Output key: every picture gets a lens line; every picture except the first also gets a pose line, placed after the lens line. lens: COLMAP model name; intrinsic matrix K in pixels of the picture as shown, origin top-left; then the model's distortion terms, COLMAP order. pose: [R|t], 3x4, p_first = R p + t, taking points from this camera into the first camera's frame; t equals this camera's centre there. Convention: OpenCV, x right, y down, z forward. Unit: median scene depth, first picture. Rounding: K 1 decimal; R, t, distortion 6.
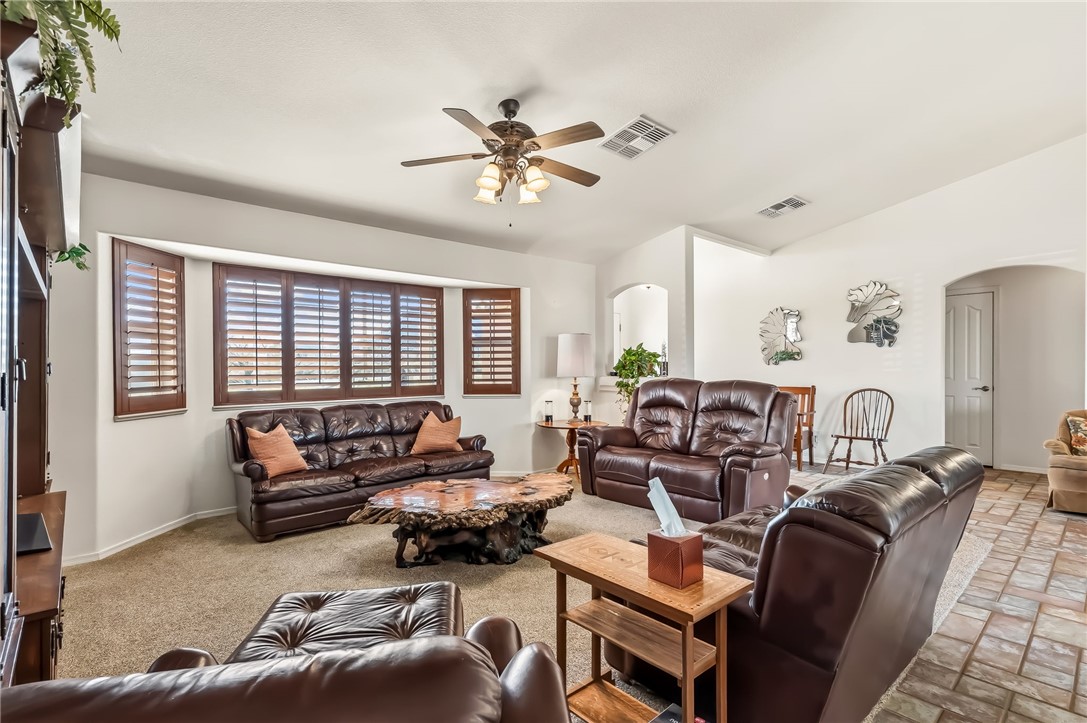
lens RADIAL K [[523.8, 0, 540.7], [0, 523.8, 368.2], [0, 0, 1]] dist [-0.000089, 0.000348]
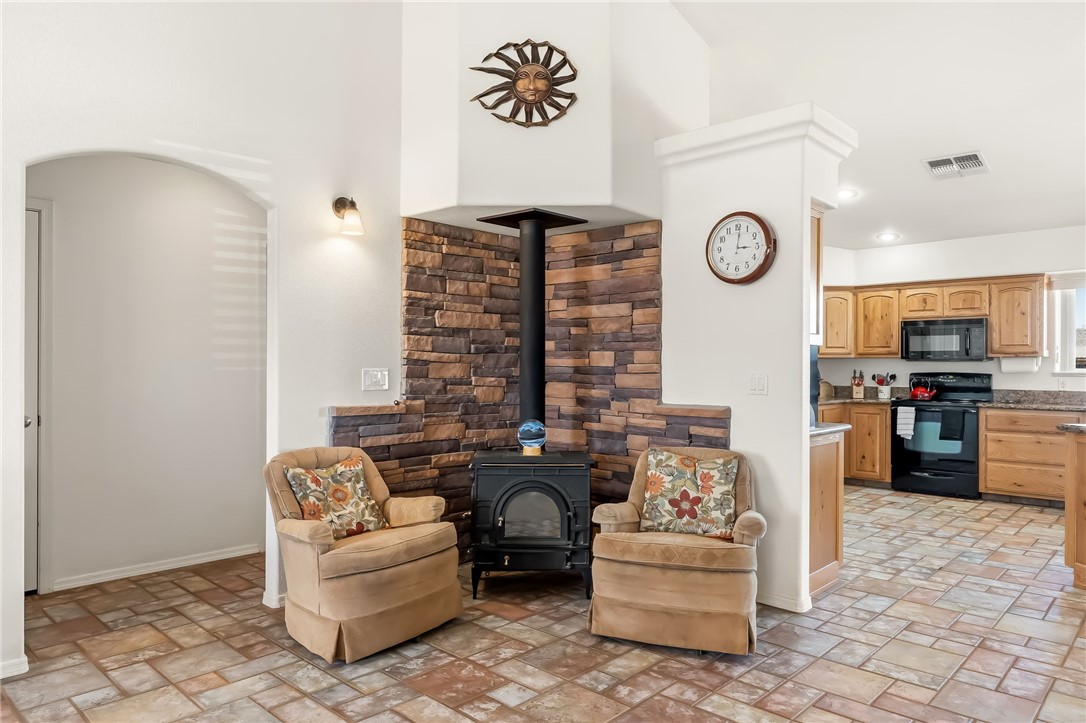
lens RADIAL K [[709.3, 0, 544.7], [0, 709.3, 362.9], [0, 0, 1]] dist [-0.002216, -0.000345]
pose [[-0.085177, 0.009144, 0.996324, 0.254815], [0.001430, 0.999958, -0.009056, -0.007370], [-0.996365, 0.000654, -0.085186, 0.757199]]
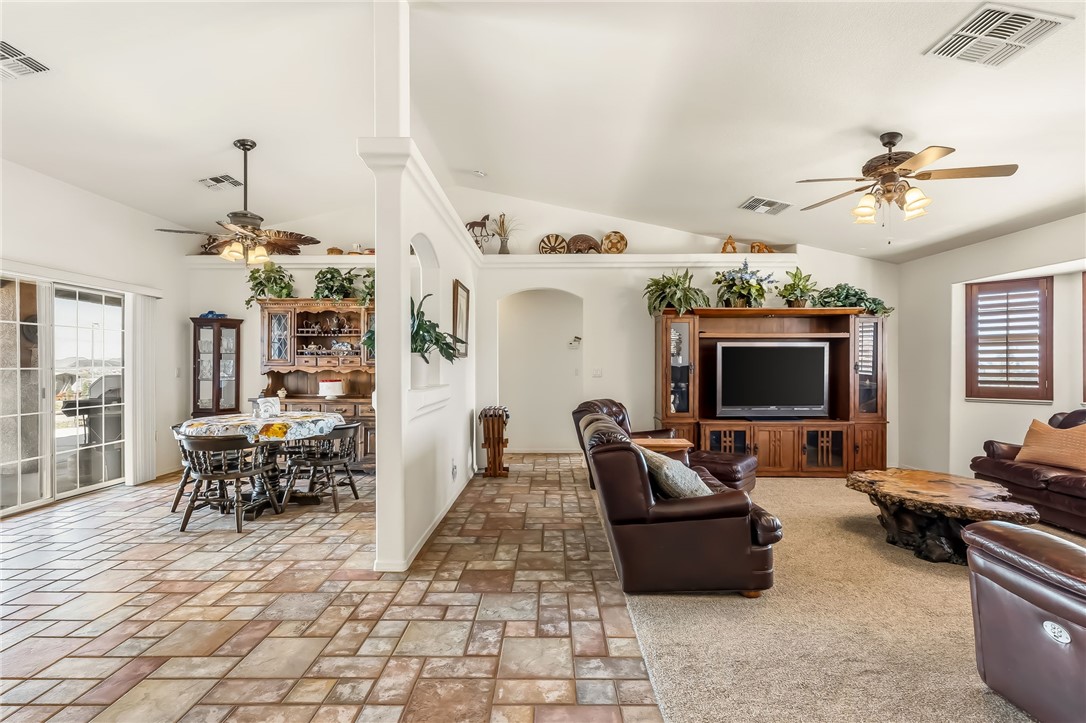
lens RADIAL K [[515.8, 0, 546.5], [0, 515.8, 363.5], [0, 0, 1]] dist [0.000411, -0.000167]
pose [[-0.678234, 0.001610, -0.734844, 0.819769], [-0.001578, 0.999992, 0.003647, -0.009813], [0.734844, 0.003633, -0.678226, 0.790477]]
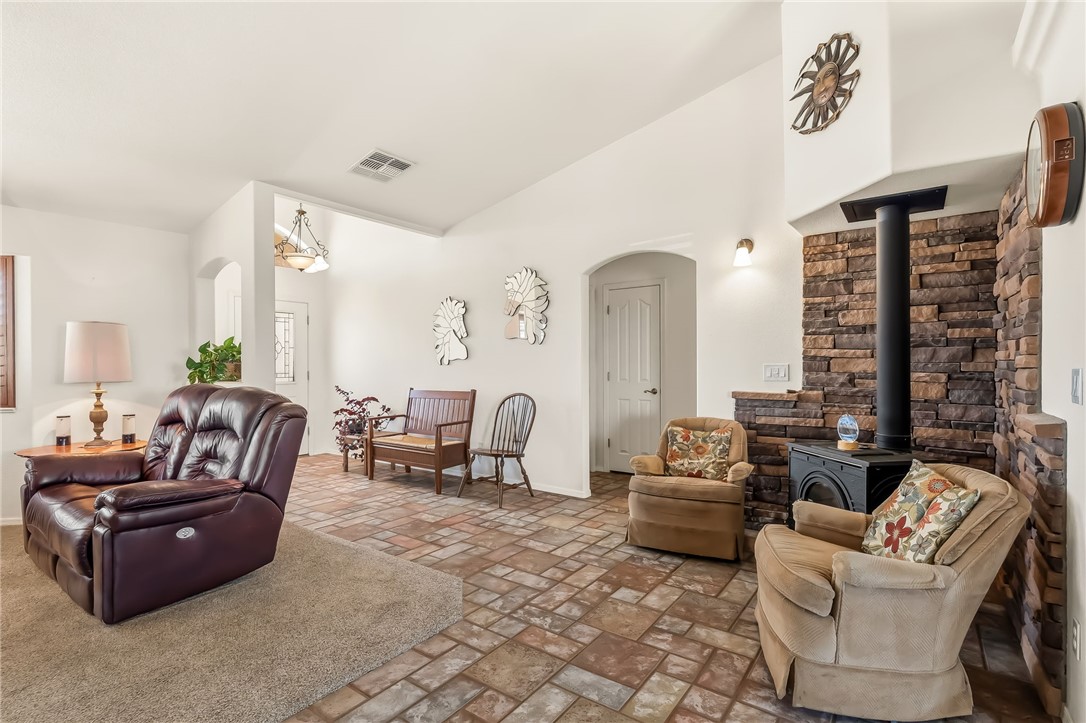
lens RADIAL K [[518.0, 0, 543.0], [0, 518.0, 361.5], [0, 0, 1]] dist [0.001674, 0.000221]
pose [[0.977977, 0.001549, 0.208708, 0.594840], [0.000732, 0.999941, -0.010852, -0.003939], [-0.208713, 0.010766, 0.977918, 0.204961]]
